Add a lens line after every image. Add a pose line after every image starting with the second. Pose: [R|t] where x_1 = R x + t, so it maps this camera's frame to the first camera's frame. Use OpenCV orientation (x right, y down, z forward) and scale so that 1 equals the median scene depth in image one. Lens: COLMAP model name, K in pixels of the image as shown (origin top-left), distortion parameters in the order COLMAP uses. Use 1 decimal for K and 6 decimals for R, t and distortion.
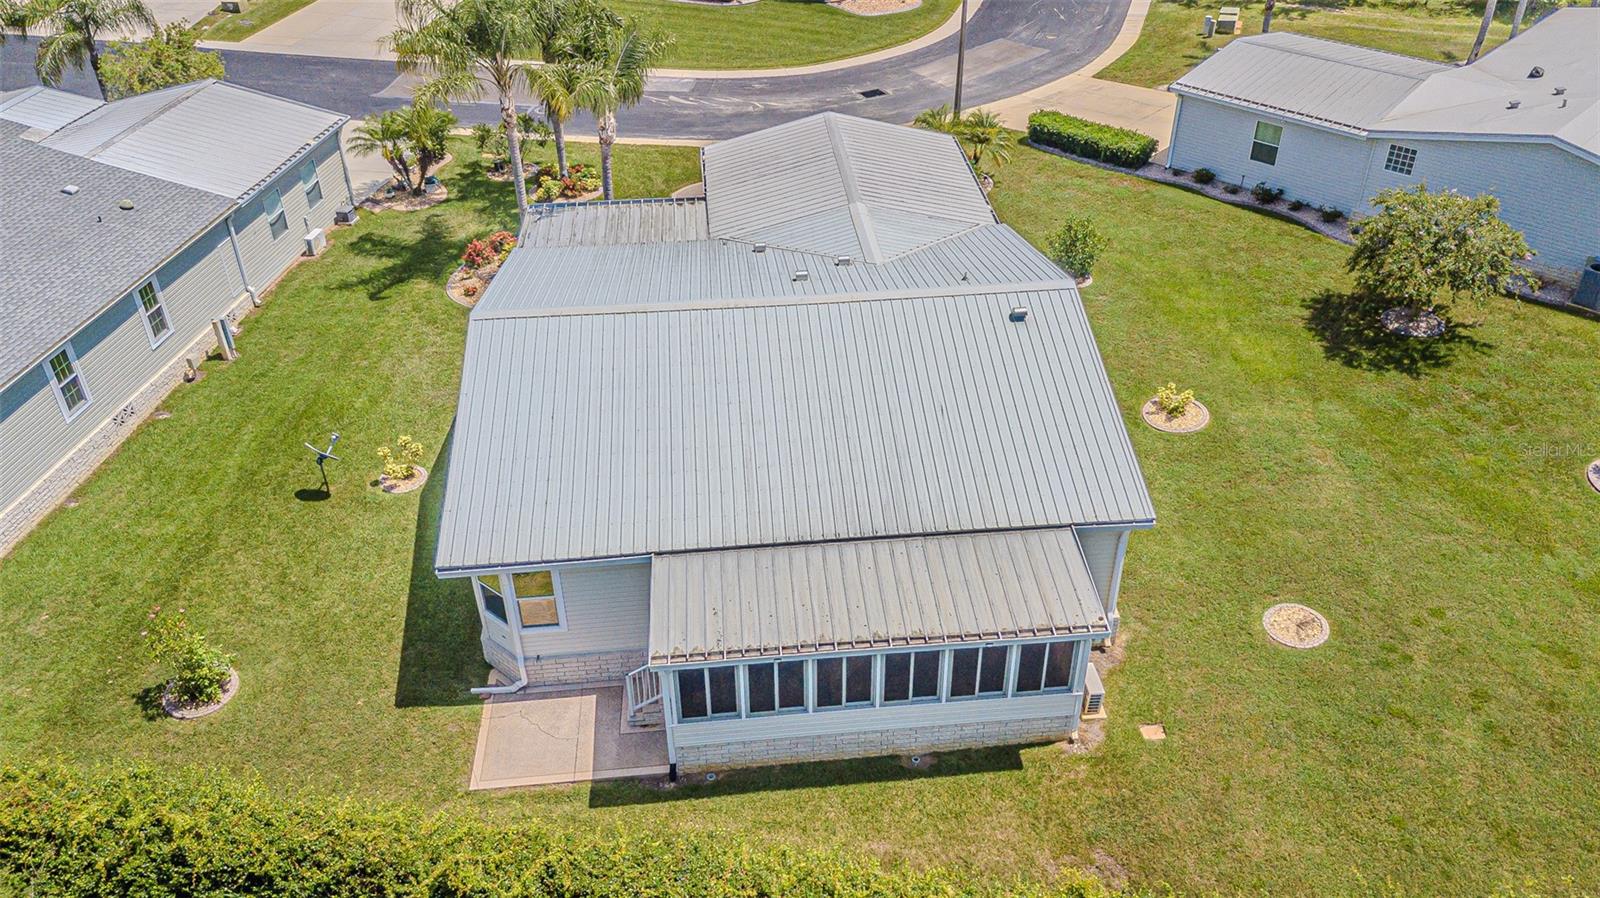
lens RADIAL K [[1234.3, 0, 811.6], [0, 1234.3, 453.4], [0, 0, 1]] dist [-0.002361, 0.005400]
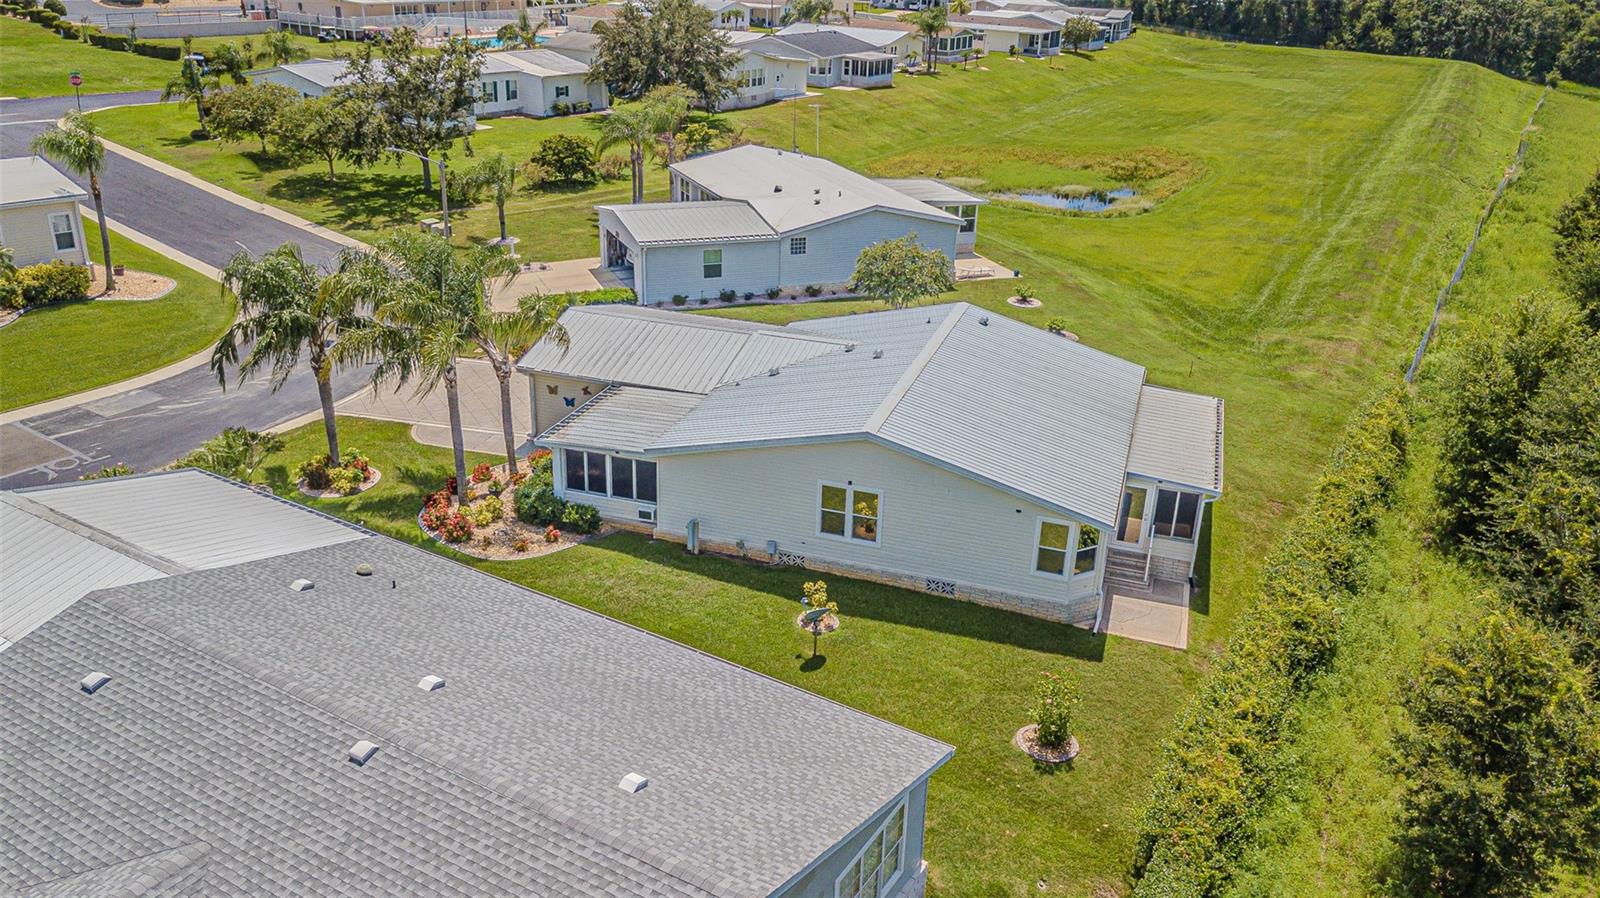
lens RADIAL K [[1238.0, 0, 802.0], [0, 1238.0, 449.0], [0, 0, 1]] dist [0.002876, 0.026595]
pose [[0.385841, -0.332455, 0.860581, -0.960553], [0.496495, 0.861038, 0.110028, -0.186886], [-0.777572, 0.384821, 0.497286, 0.313507]]
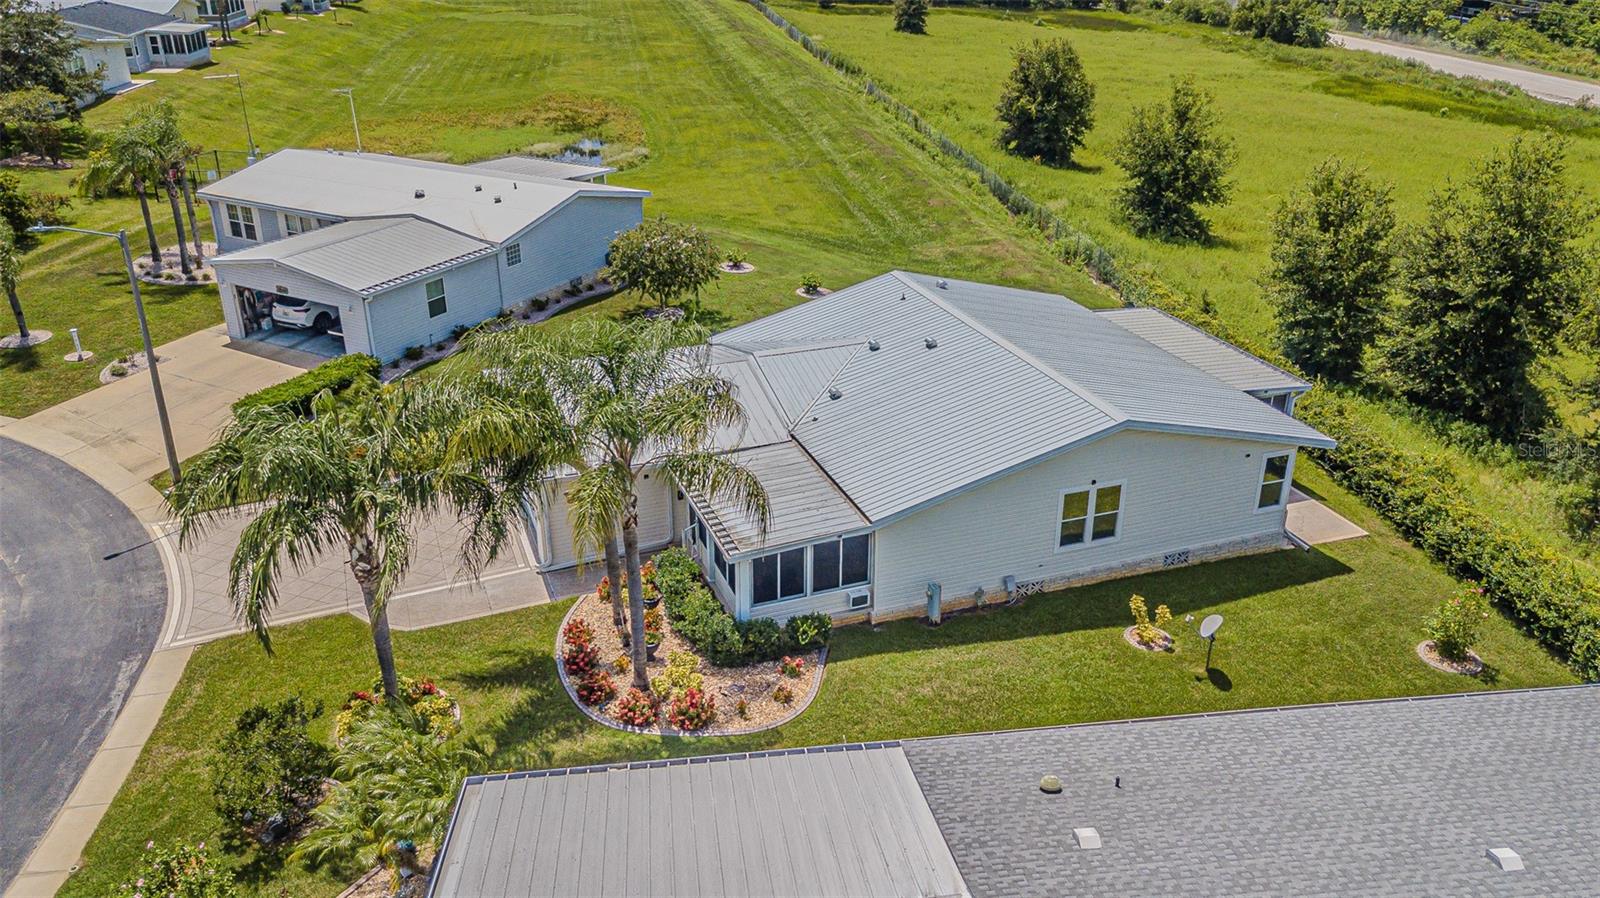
lens RADIAL K [[1234.9, 0, 800.0], [0, 1234.9, 449.0], [0, 0, 1]] dist [0.013368, 0.008911]
pose [[-0.272369, -0.384893, 0.881857, -0.832108], [0.551217, 0.688792, 0.470877, -0.544585], [-0.788654, 0.614347, 0.024554, 0.854784]]
